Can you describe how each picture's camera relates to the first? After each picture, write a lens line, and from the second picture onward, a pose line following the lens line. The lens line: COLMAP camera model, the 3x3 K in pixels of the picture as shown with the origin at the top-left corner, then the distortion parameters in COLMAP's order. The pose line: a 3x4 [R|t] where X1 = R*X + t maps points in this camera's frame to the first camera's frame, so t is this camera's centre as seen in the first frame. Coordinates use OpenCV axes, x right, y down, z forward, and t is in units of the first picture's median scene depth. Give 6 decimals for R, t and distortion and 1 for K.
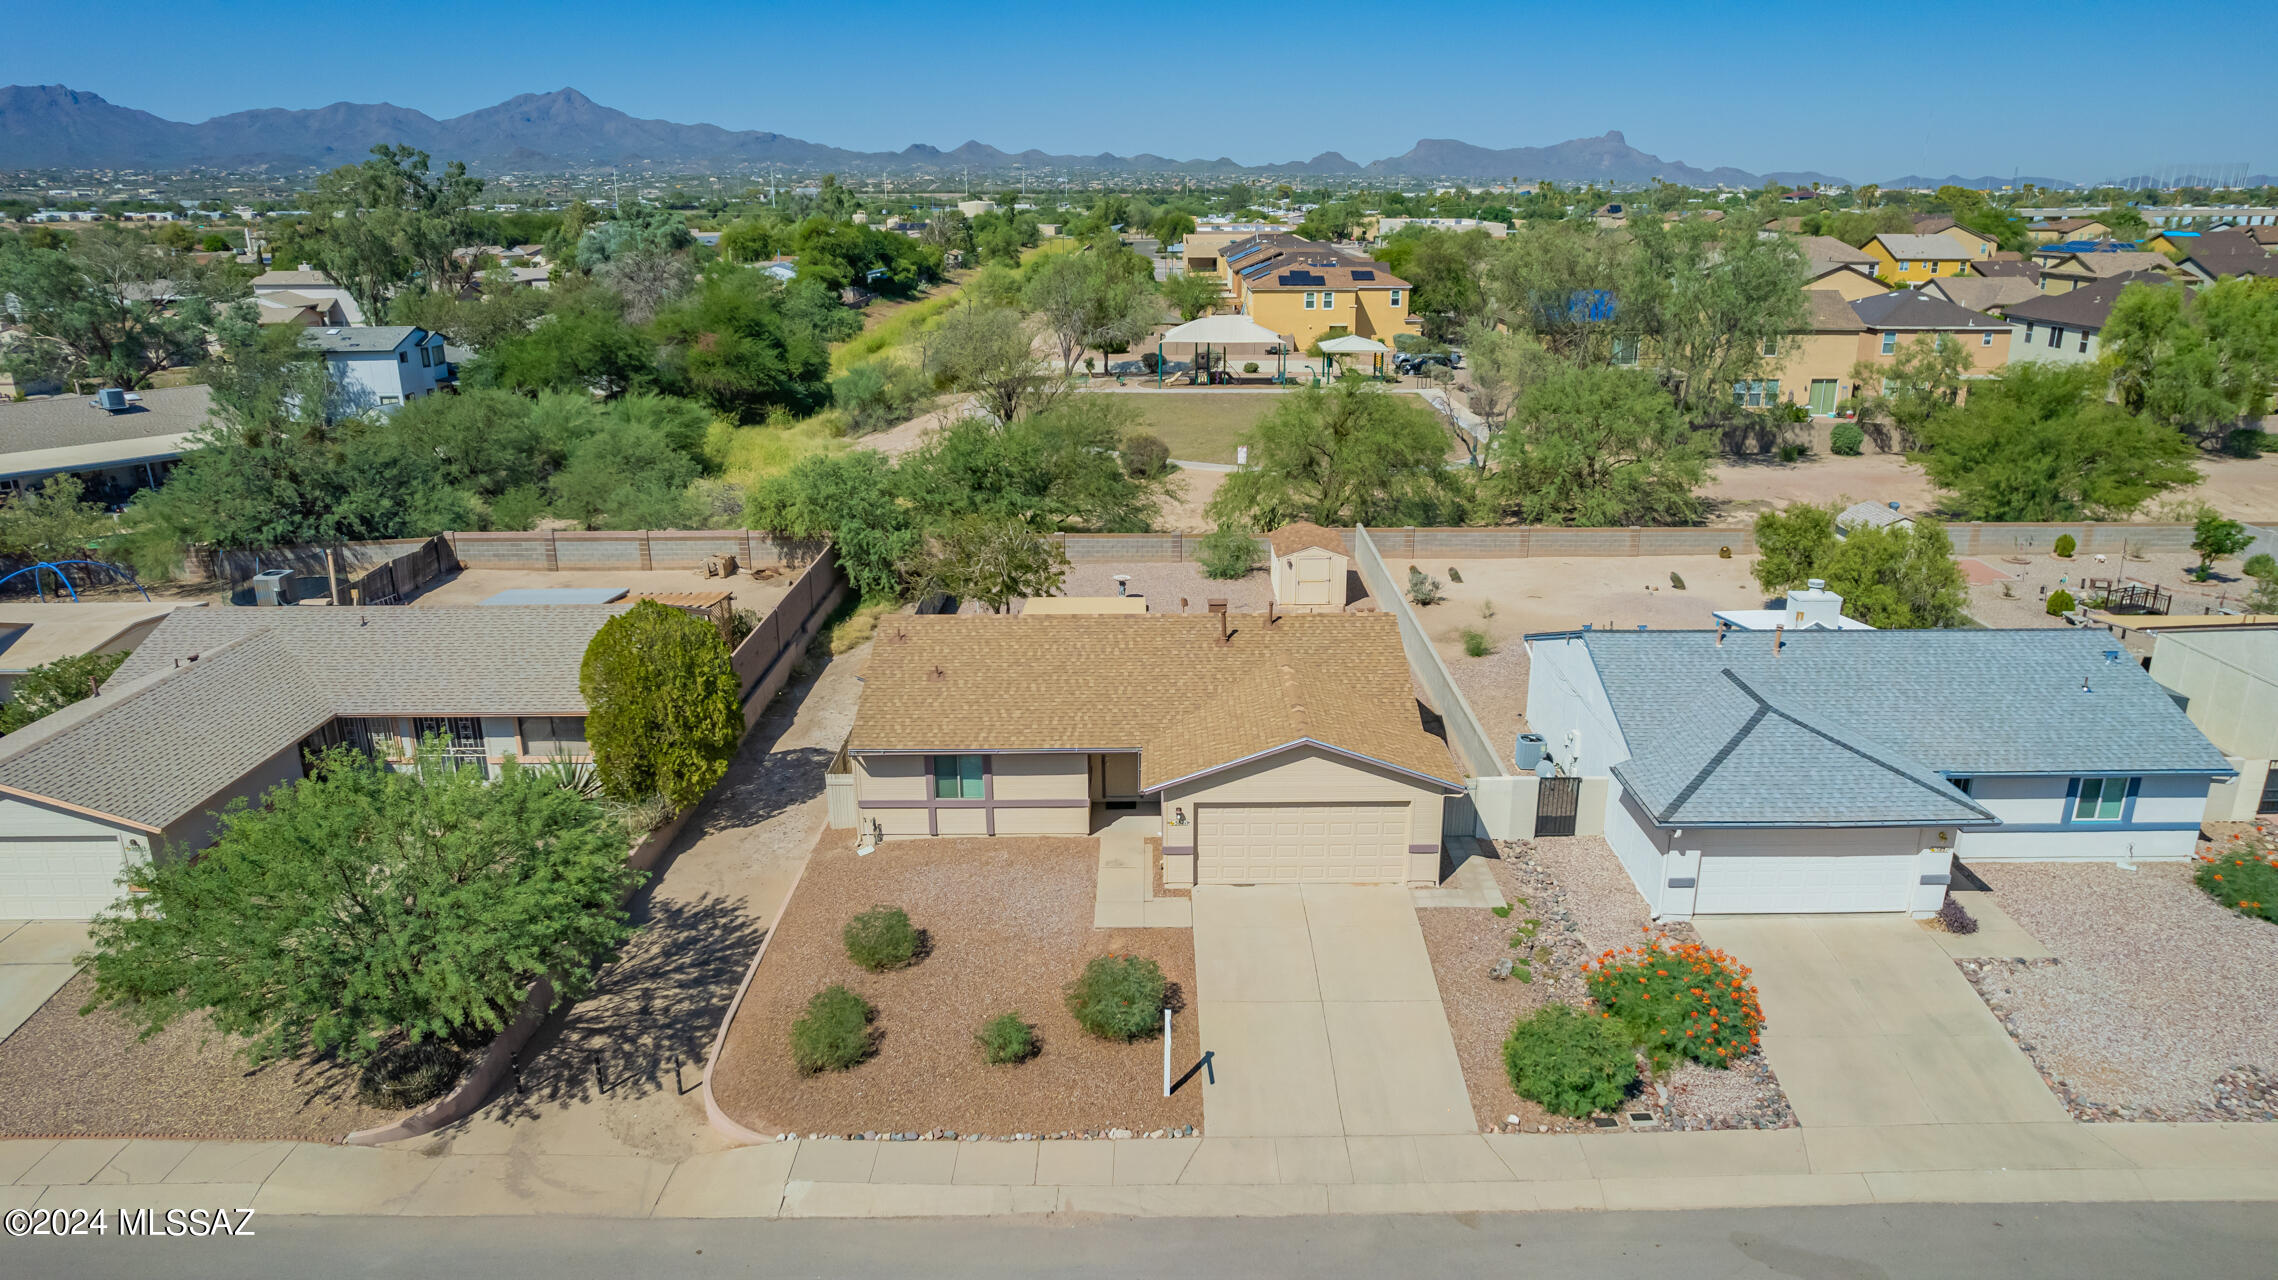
lens RADIAL K [[1459.7, 0, 1154.2], [0, 1459.7, 642.5], [0, 0, 1]] dist [-0.075097, 0.068562]
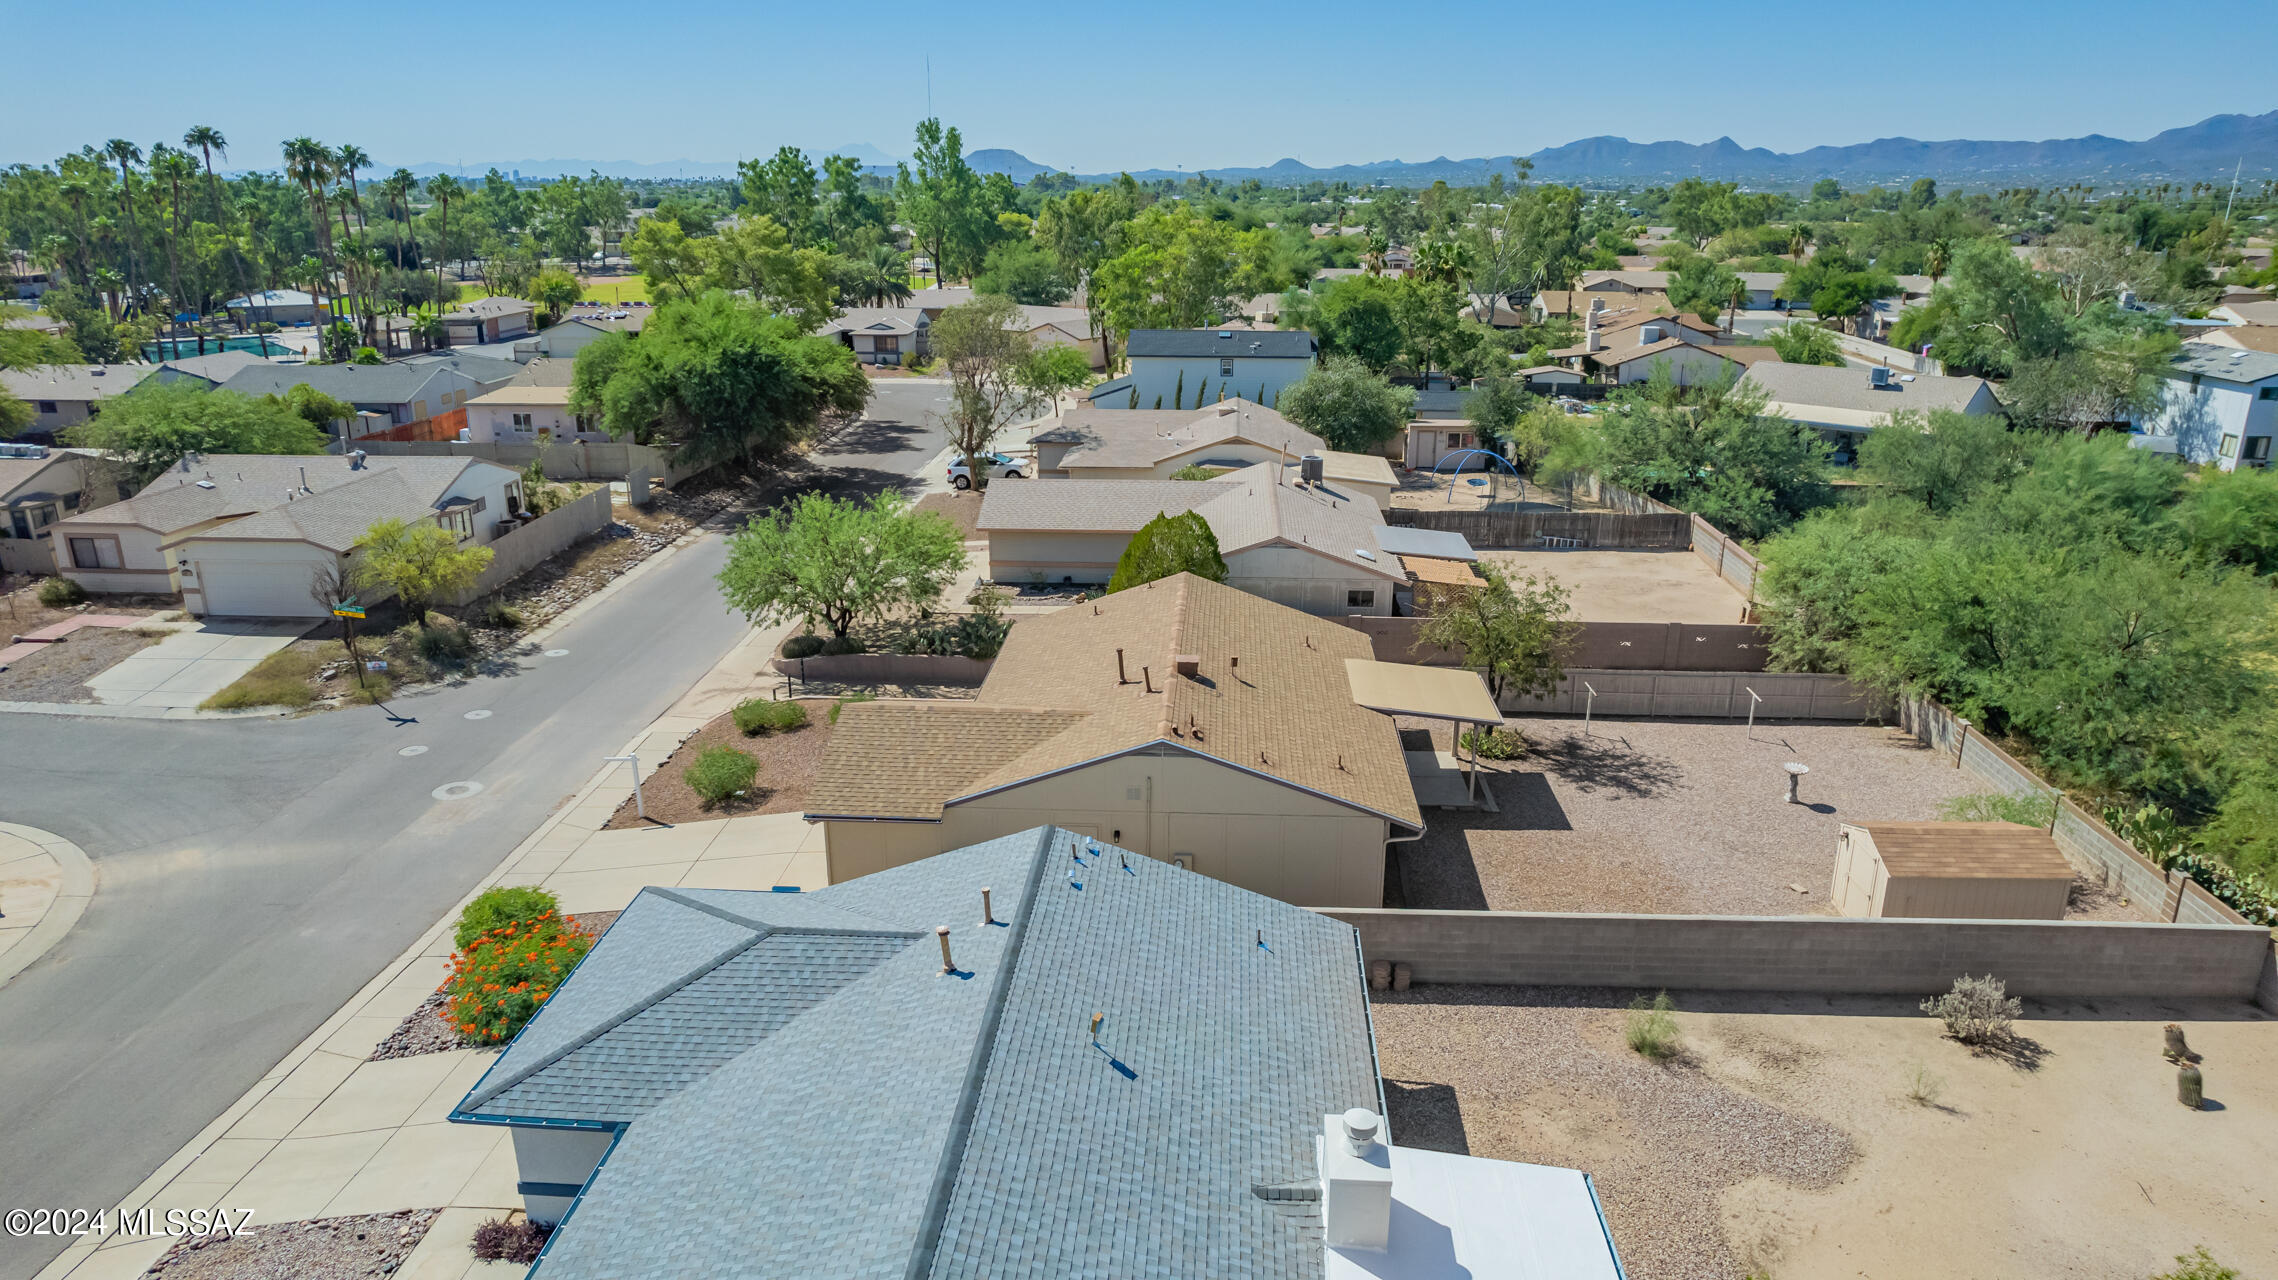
lens RADIAL K [[1459.7, 0, 1151.2], [0, 1459.7, 648.4], [0, 0, 1]] dist [-0.075097, 0.068562]
pose [[-0.060945, 0.308191, -0.949370, 0.592483], [-0.305635, 0.899689, 0.311684, -0.203164], [0.950196, 0.309156, 0.039363, 0.627912]]
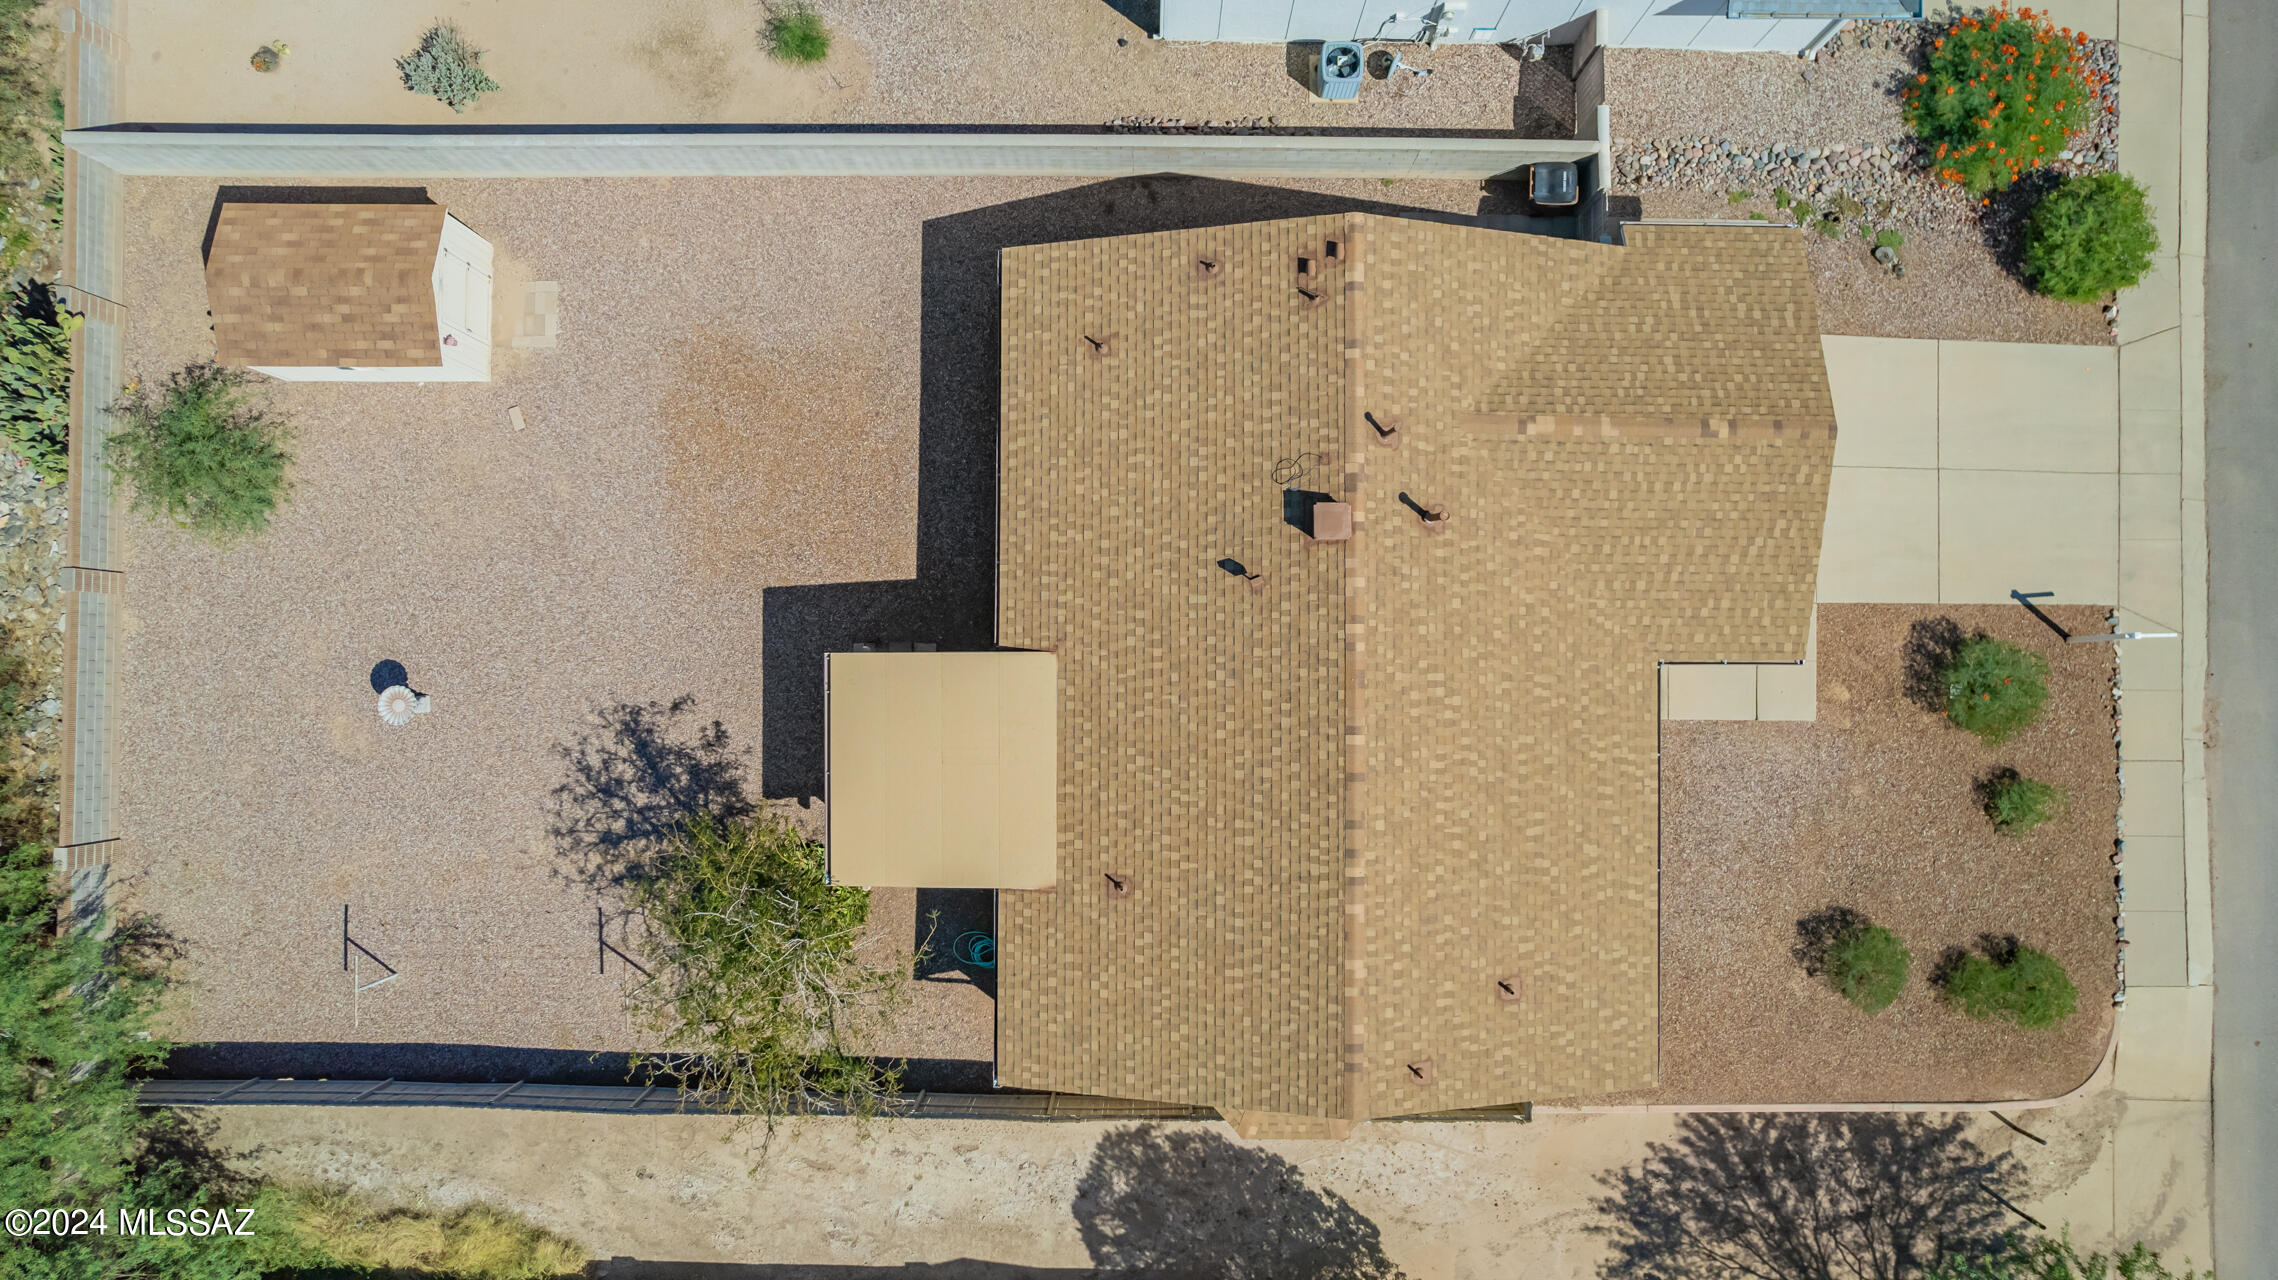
lens RADIAL K [[1459.7, 0, 1151.9], [0, 1459.7, 650.9], [0, 0, 1]] dist [-0.075097, 0.068562]
pose [[0.008135, -0.999638, 0.025650, -0.013874], [0.303108, 0.026910, 0.952576, -0.384527], [-0.952922, 0.000025, 0.303217, 0.598295]]
